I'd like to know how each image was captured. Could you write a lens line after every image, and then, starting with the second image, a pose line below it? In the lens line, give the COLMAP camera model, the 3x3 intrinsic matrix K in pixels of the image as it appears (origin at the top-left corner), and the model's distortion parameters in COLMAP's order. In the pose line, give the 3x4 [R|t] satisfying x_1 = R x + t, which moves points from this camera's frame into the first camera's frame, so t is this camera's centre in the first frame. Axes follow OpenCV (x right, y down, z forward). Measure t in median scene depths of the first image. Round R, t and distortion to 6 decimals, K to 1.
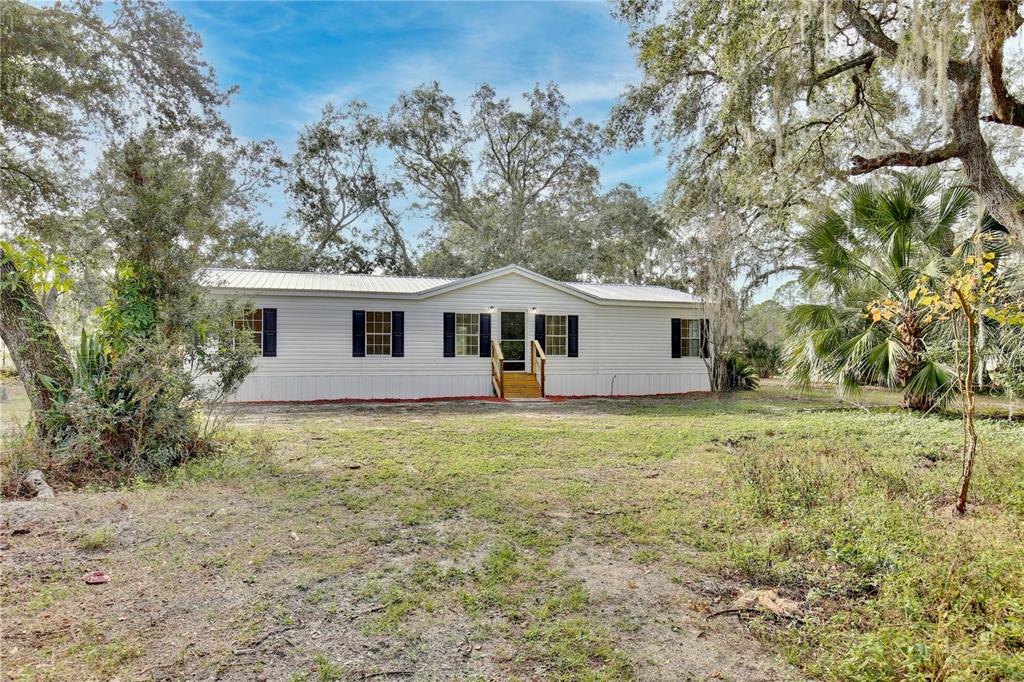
lens RADIAL K [[606.4, 0, 512.1], [0, 606.4, 357.3], [0, 0, 1]] dist [-0.031335, 0.001235]
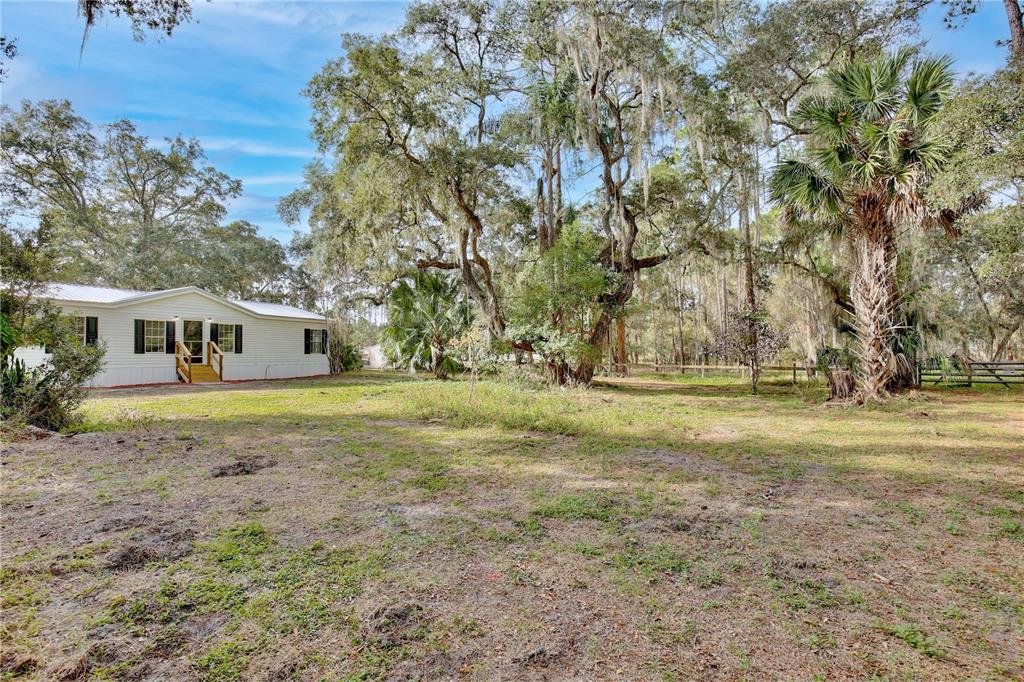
lens RADIAL K [[485.8, 0, 511.9], [0, 485.8, 357.5], [0, 0, 1]] dist [-0.003138, 0.000163]
pose [[0.704205, -0.006460, 0.709967, -0.270061], [-0.003043, 0.999922, 0.012117, -0.006966], [-0.709990, -0.010693, 0.704131, -0.286812]]
